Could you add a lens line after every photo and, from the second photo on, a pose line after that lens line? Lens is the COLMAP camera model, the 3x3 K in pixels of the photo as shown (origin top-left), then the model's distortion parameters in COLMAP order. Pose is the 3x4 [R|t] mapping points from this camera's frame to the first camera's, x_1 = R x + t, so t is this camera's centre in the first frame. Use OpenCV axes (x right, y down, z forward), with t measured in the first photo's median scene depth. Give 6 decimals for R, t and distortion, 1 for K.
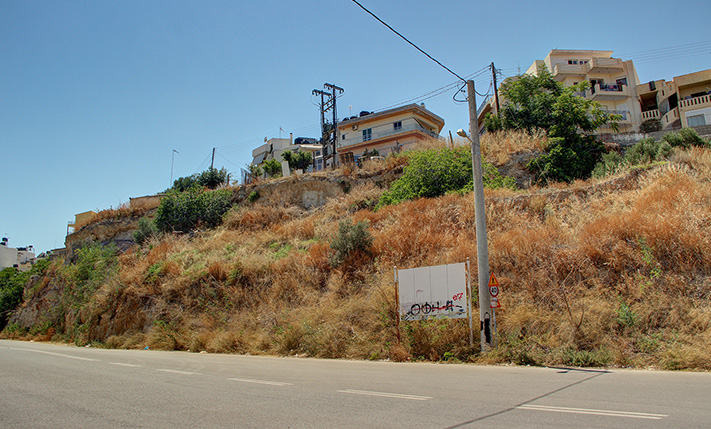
lens RADIAL K [[619.8, 0, 355.5], [0, 619.8, 214.5], [0, 0, 1]] dist [-0.002639, -0.000651]
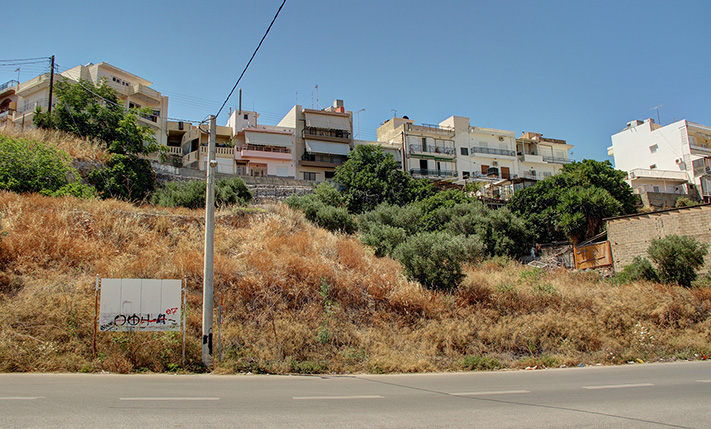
lens RADIAL K [[619.8, 0, 355.5], [0, 619.8, 214.5], [0, 0, 1]] dist [-0.002639, -0.000651]
pose [[0.634491, 0.181447, 0.751331, -0.158517], [-0.164868, 0.981456, -0.097793, 0.007911], [-0.755142, -0.061822, 0.652639, 0.029022]]
